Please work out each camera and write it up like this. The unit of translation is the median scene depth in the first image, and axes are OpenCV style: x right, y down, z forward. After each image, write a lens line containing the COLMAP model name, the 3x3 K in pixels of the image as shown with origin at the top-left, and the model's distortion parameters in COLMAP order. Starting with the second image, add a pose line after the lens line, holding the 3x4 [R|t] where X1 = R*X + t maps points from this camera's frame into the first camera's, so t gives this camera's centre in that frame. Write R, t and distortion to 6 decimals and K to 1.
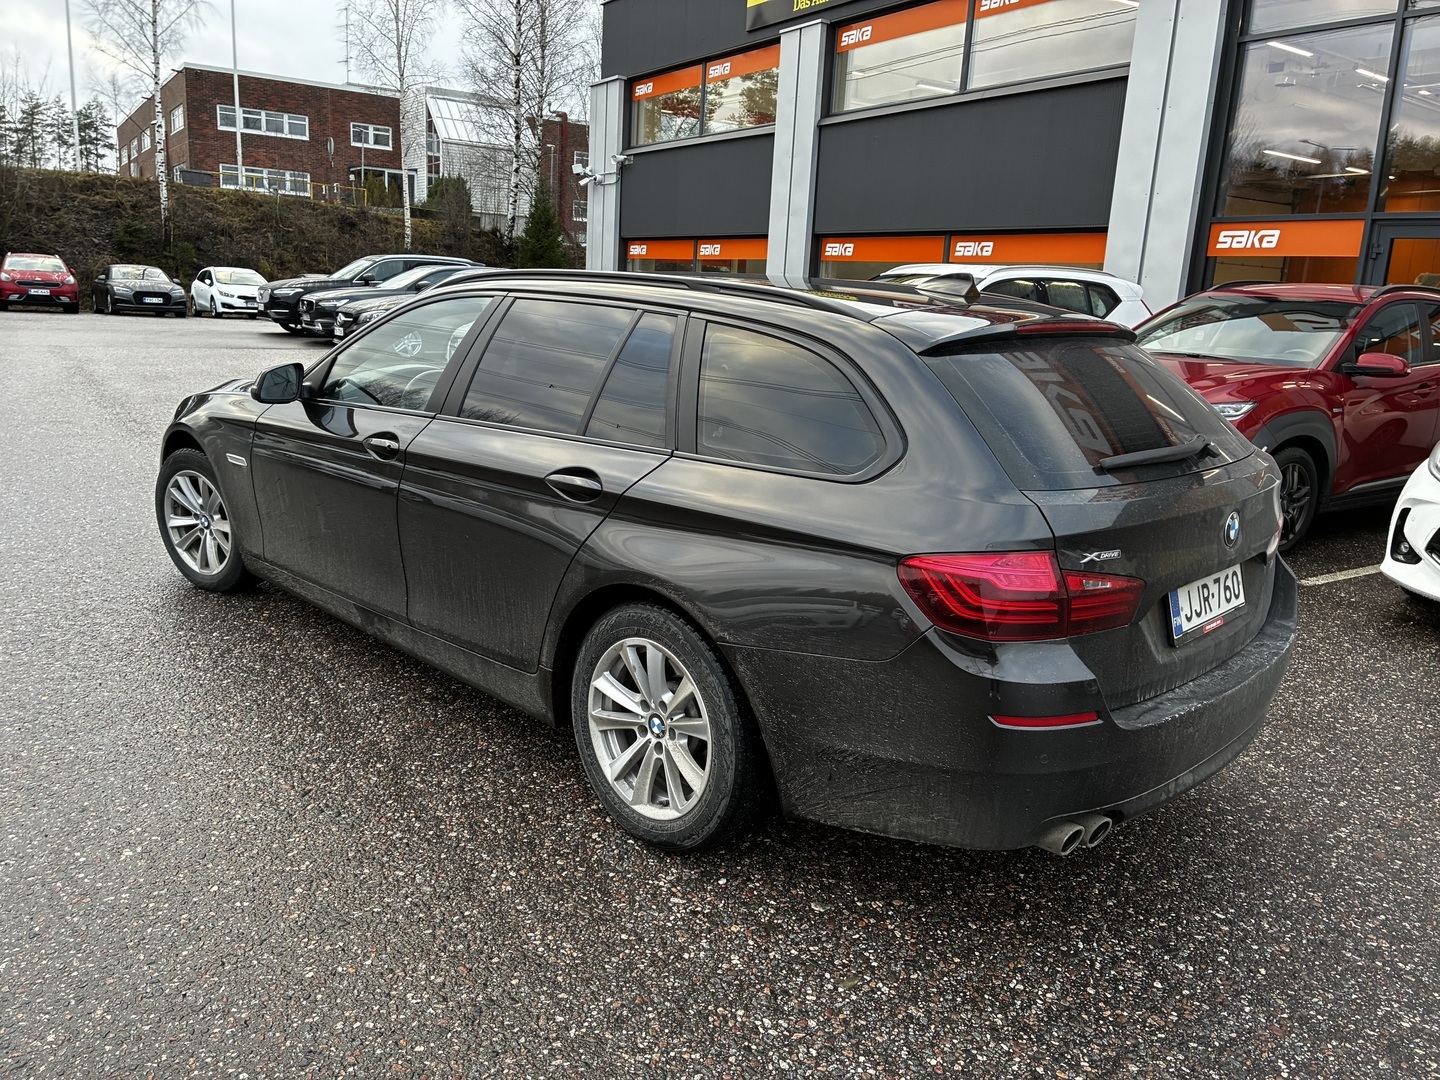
lens RADIAL K [[1066.4, 0, 720.0], [0, 1066.4, 540.0], [0, 0, 1]] dist [-0.006561, -0.003328]
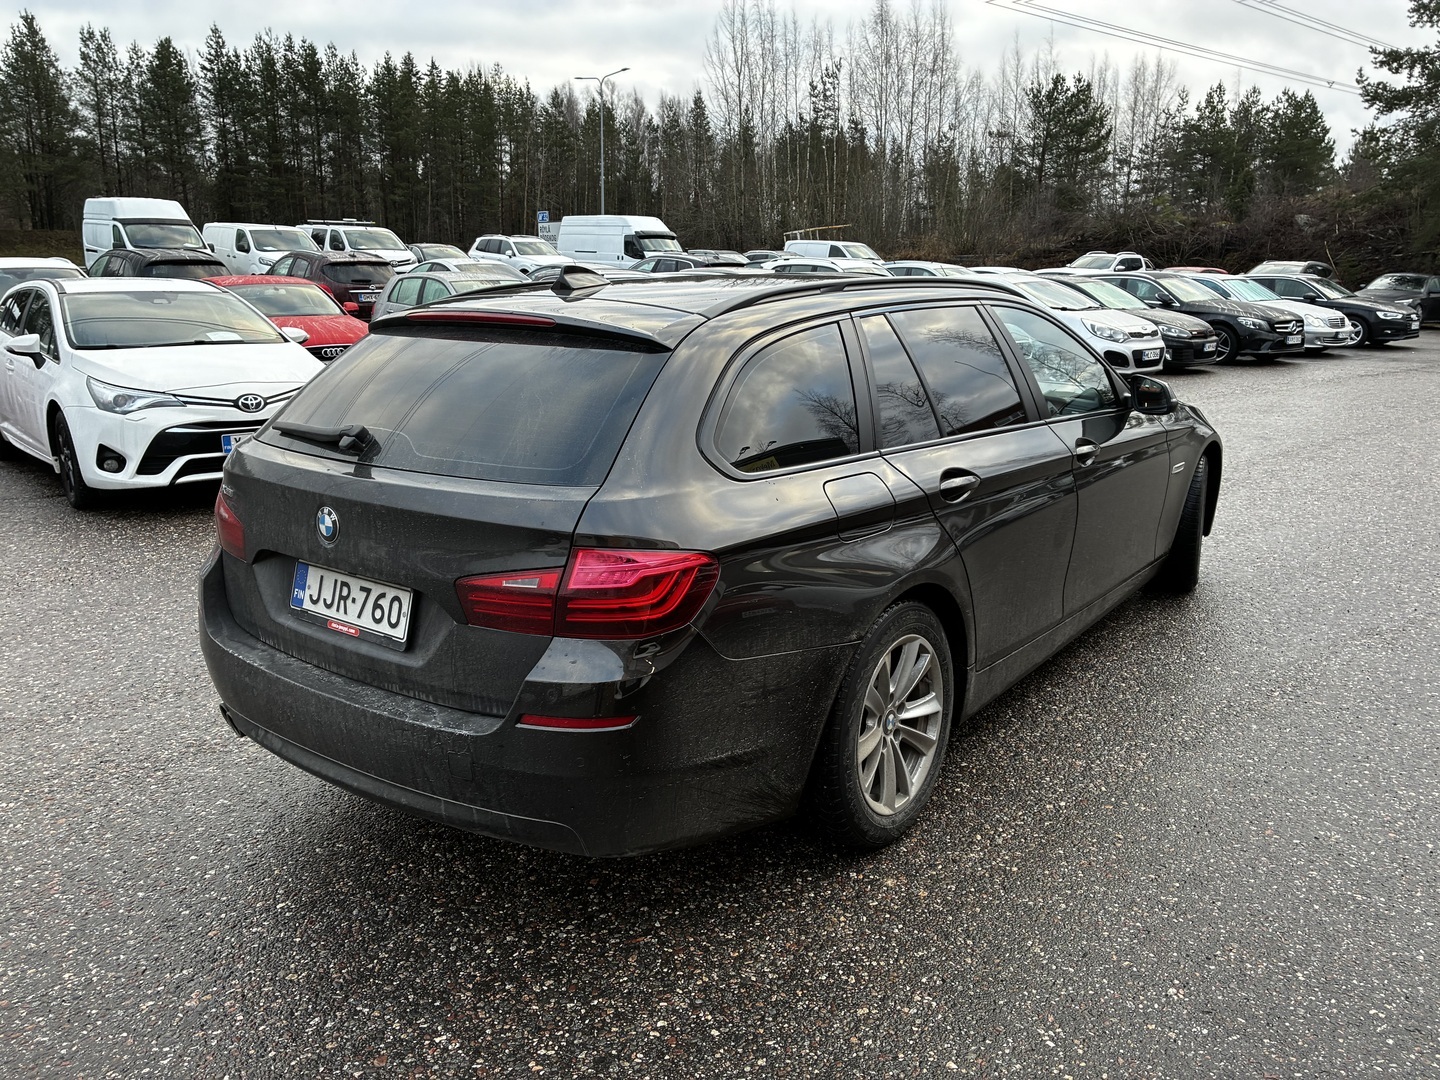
lens RADIAL K [[1066.4, 0, 720.0], [0, 1066.4, 540.0], [0, 0, 1]] dist [-0.006561, -0.003328]
pose [[0.160617, 0.227751, -0.960381, 0.786594], [-0.217059, 0.957344, 0.190729, -0.136504], [0.962854, 0.177825, 0.203201, 0.633520]]
